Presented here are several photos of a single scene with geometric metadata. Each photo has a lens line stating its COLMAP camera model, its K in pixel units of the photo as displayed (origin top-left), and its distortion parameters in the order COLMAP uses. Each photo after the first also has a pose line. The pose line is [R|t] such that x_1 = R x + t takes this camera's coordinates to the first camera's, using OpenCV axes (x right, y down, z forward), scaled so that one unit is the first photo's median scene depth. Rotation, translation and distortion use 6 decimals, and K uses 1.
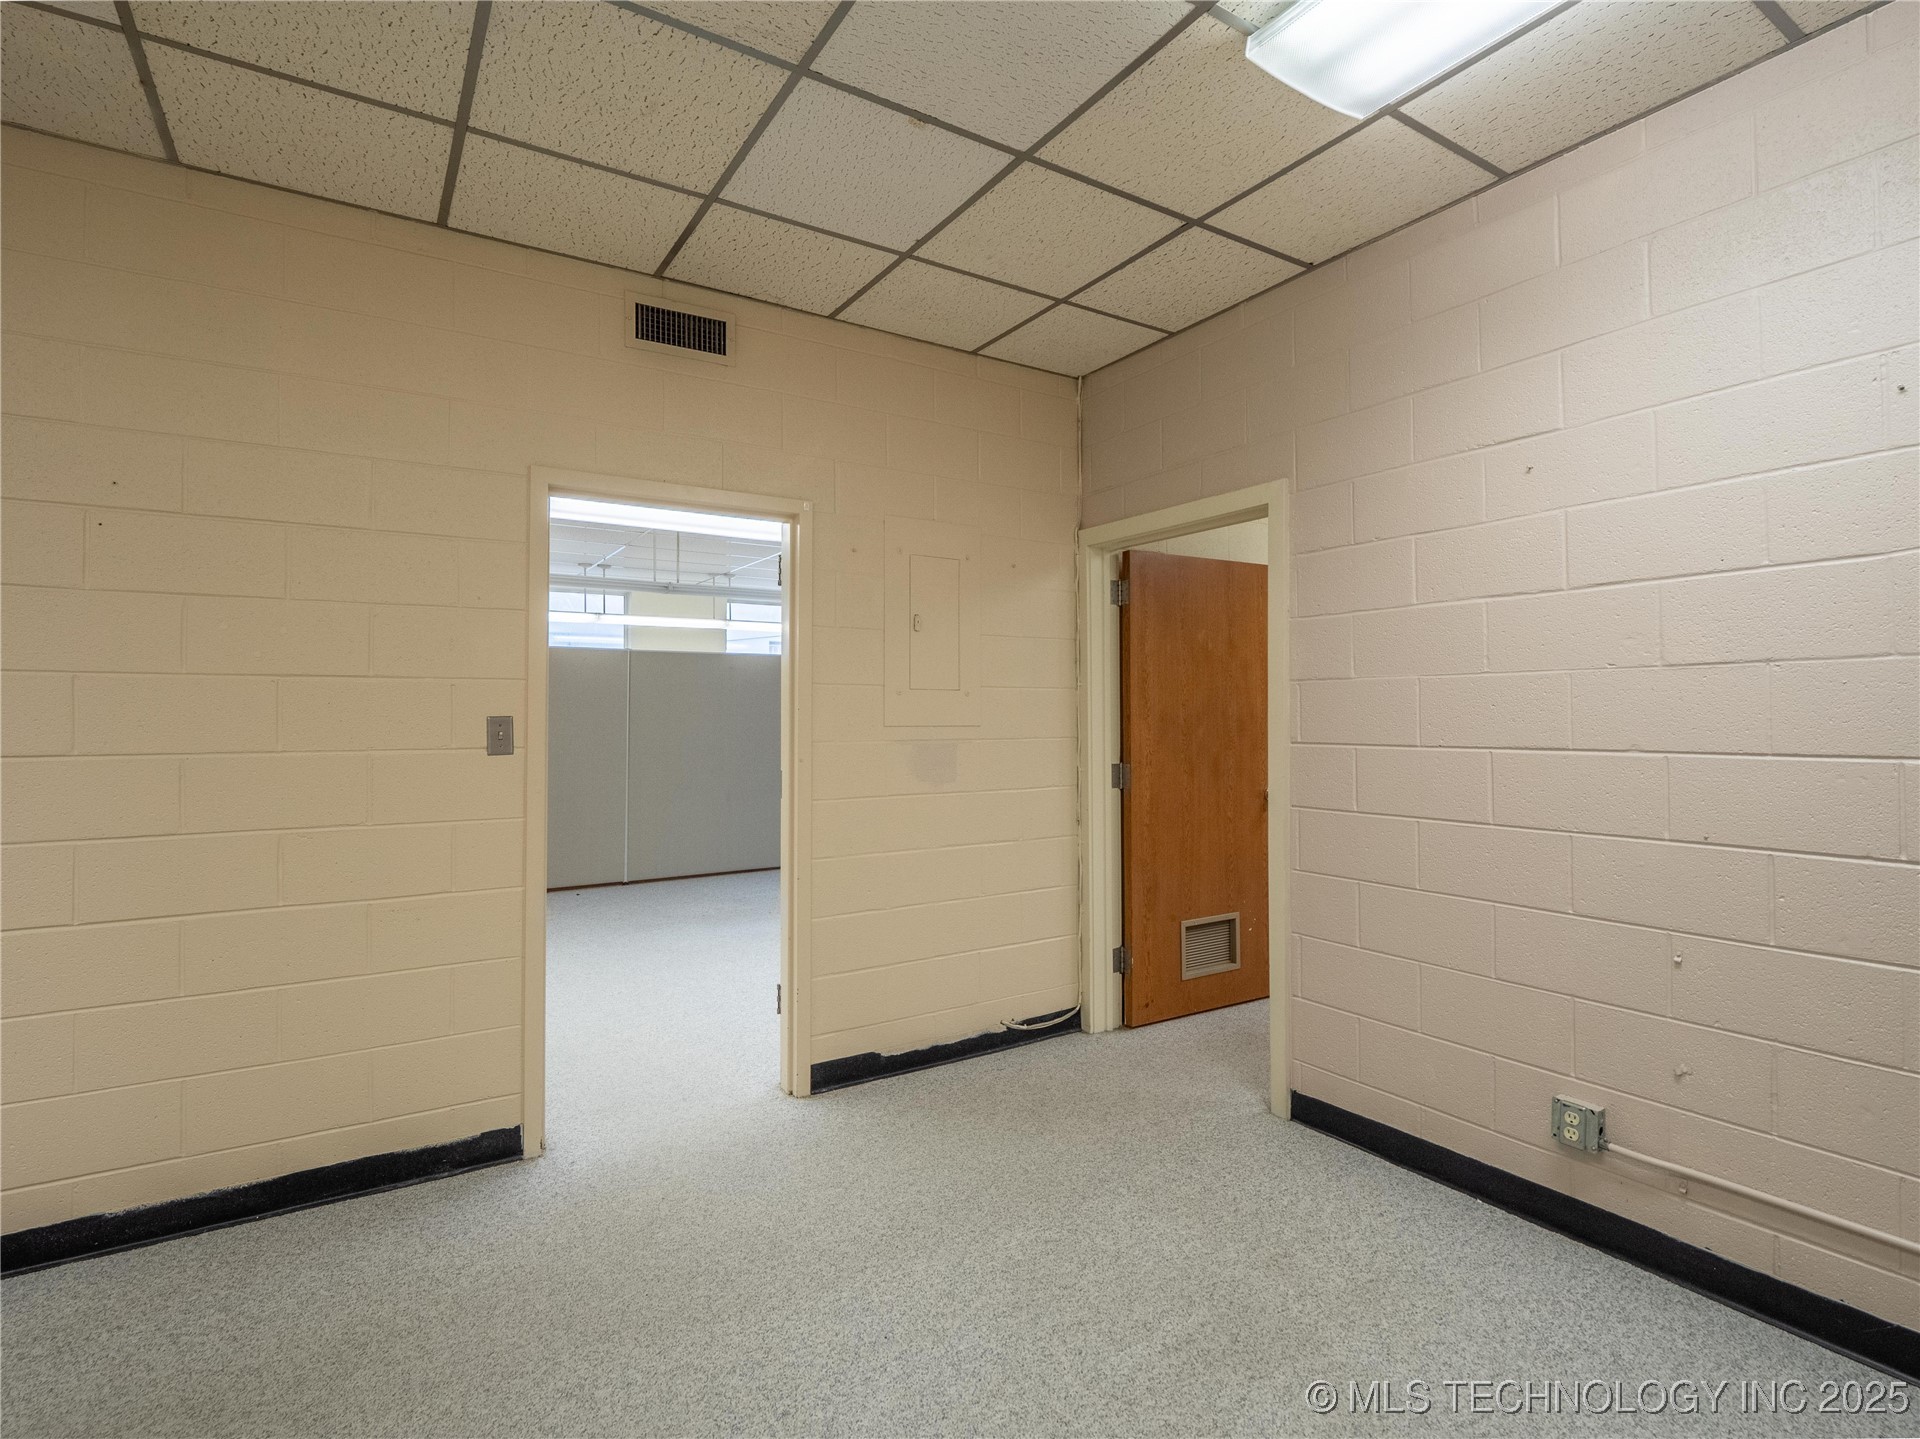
lens RADIAL K [[959.4, 0, 951.9], [0, 959.4, 725.8], [0, 0, 1]] dist [-0.000721, 0.003468]
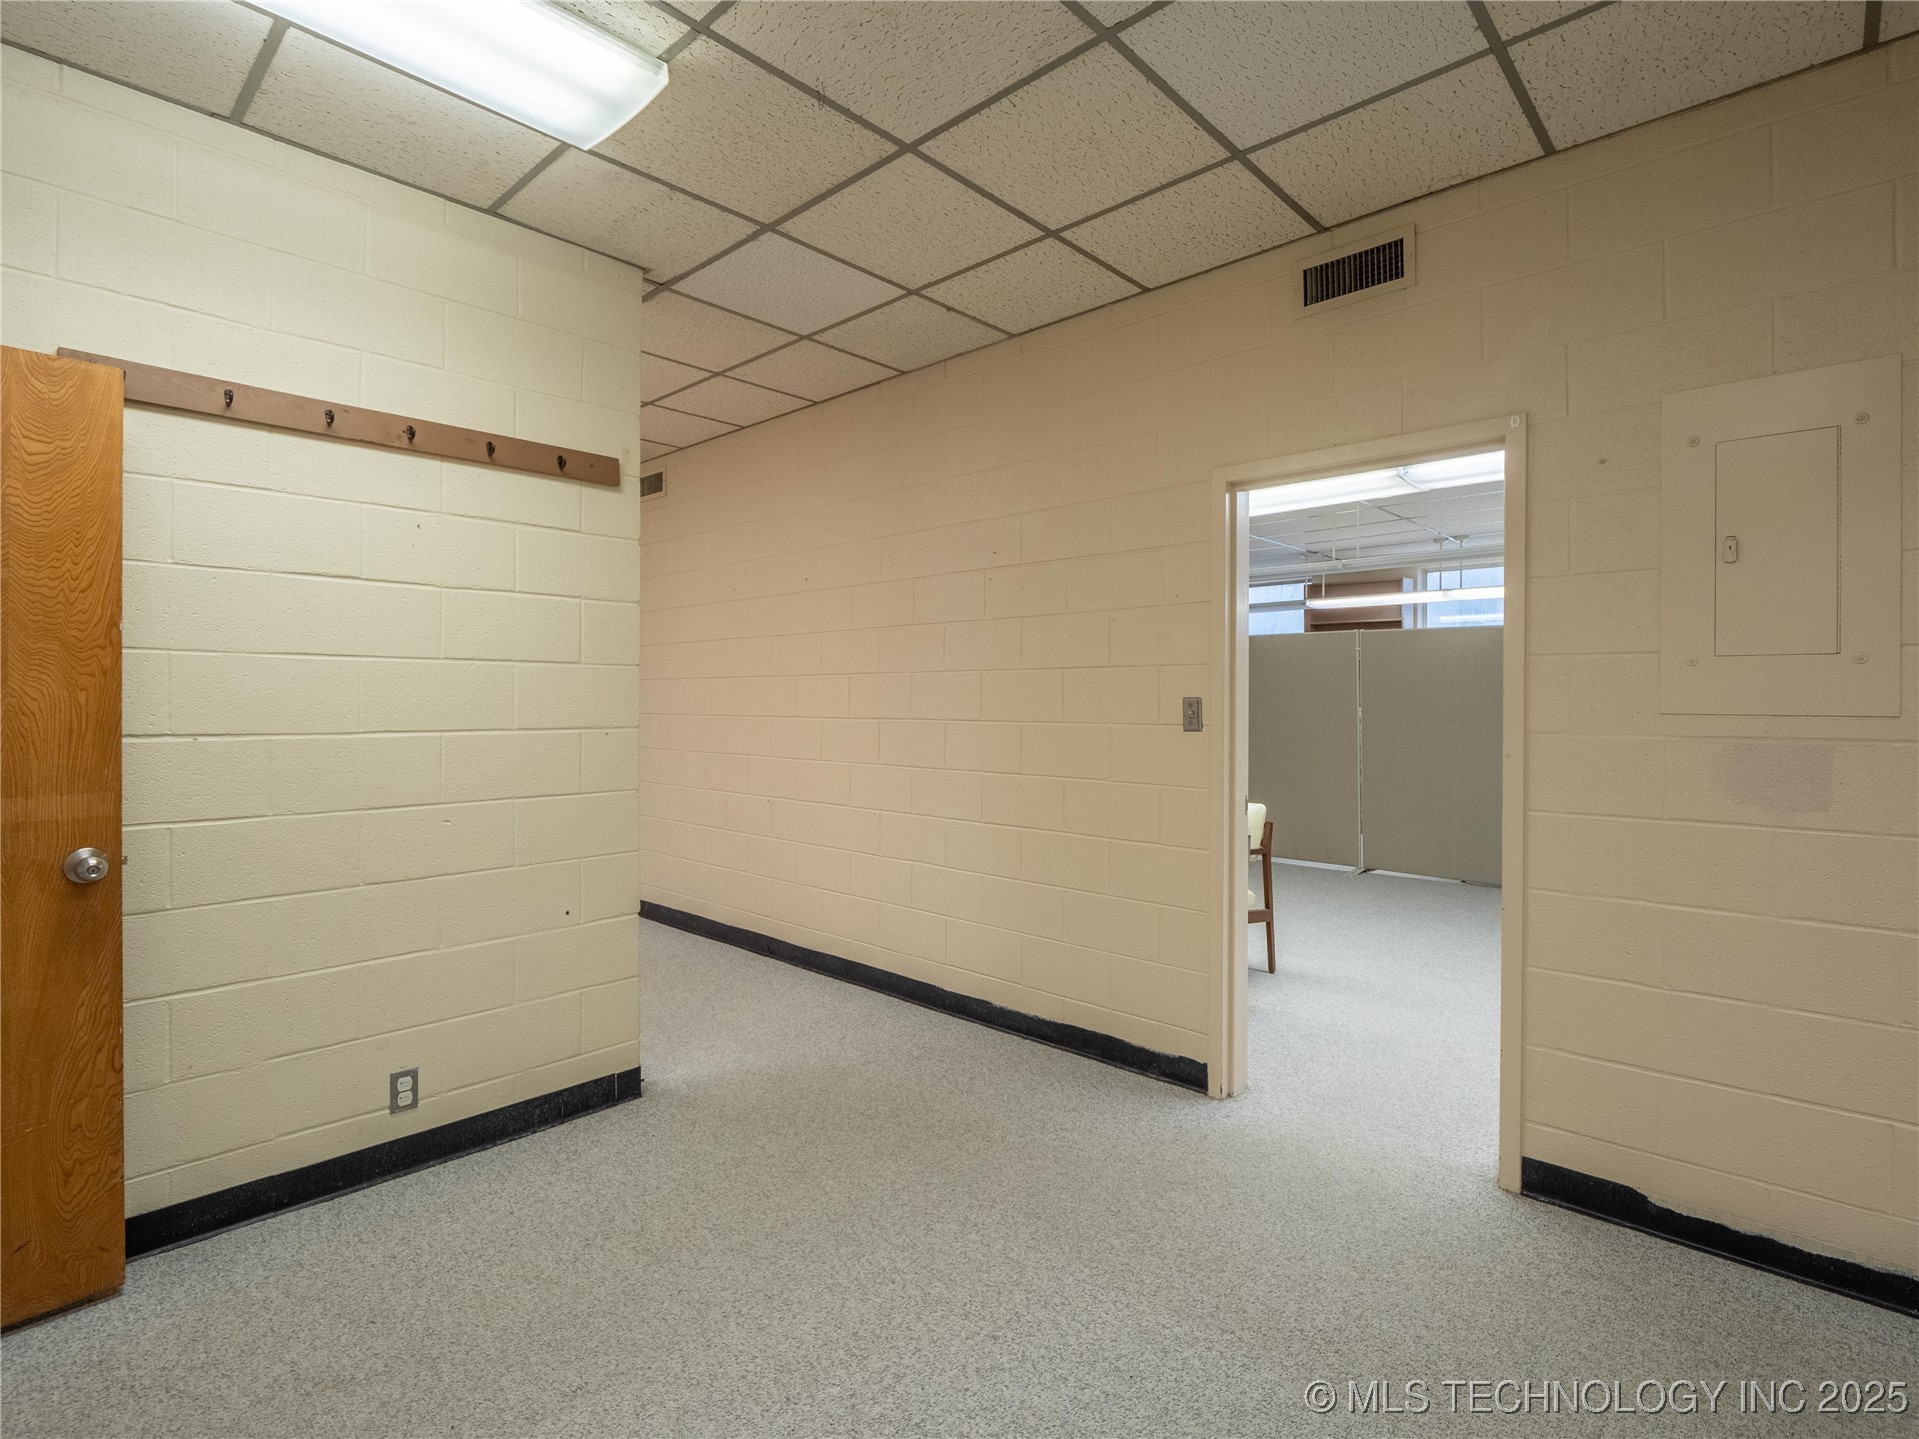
lens RADIAL K [[958.9, 0, 959.6], [0, 958.9, 718.2], [0, 0, 1]] dist [-0.000721, 0.003468]
pose [[0.256418, 0.022017, -0.966315, 0.504041], [-0.009210, 0.999751, 0.020335, -0.005822], [0.966522, 0.003685, 0.256557, 0.399670]]
